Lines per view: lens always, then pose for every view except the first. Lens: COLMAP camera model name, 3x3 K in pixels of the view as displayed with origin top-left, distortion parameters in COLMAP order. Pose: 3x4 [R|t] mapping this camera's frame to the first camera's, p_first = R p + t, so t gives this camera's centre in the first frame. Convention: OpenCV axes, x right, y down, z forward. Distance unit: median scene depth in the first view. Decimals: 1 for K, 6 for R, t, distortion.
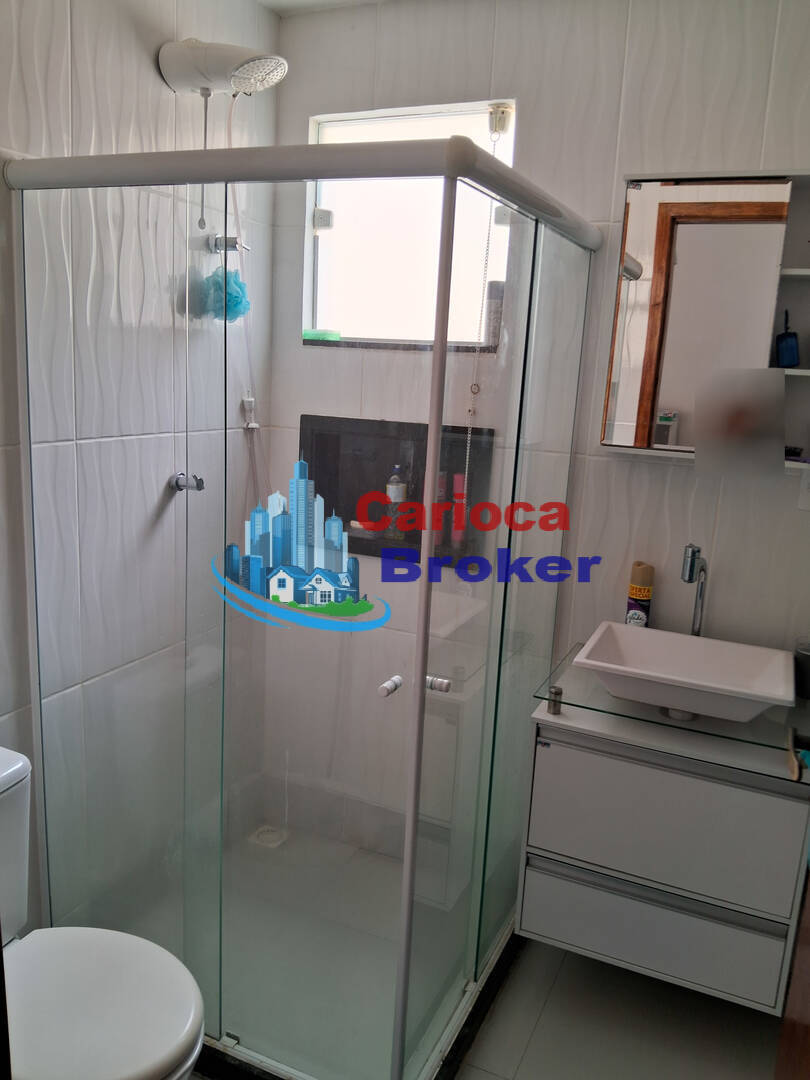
lens RADIAL K [[849.5, 0, 405.4], [0, 849.5, 543.9], [0, 0, 1]] dist [0.043849, -0.125566]
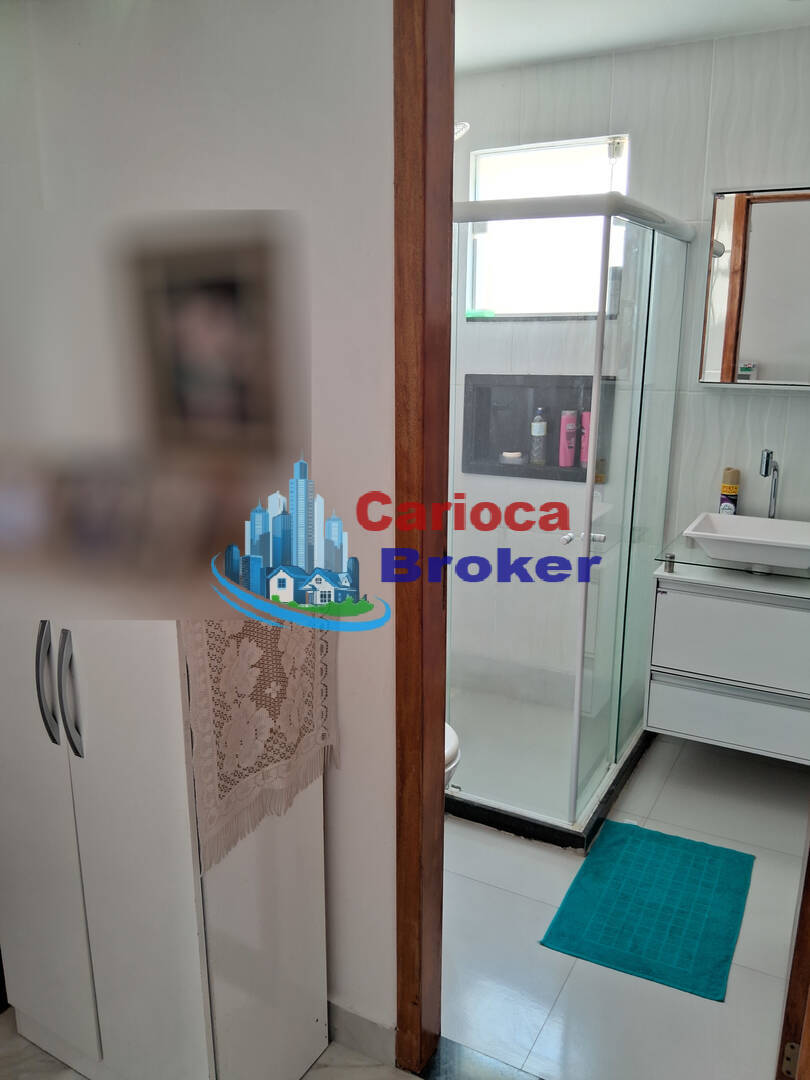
lens RADIAL K [[849.5, 0, 396.2], [0, 849.5, 542.7], [0, 0, 1]] dist [0.043849, -0.125566]
pose [[0.995047, -0.027786, -0.095448, -0.132878], [0.030787, 0.999072, 0.030117, 0.085721], [0.094522, -0.032906, 0.994979, -0.431228]]
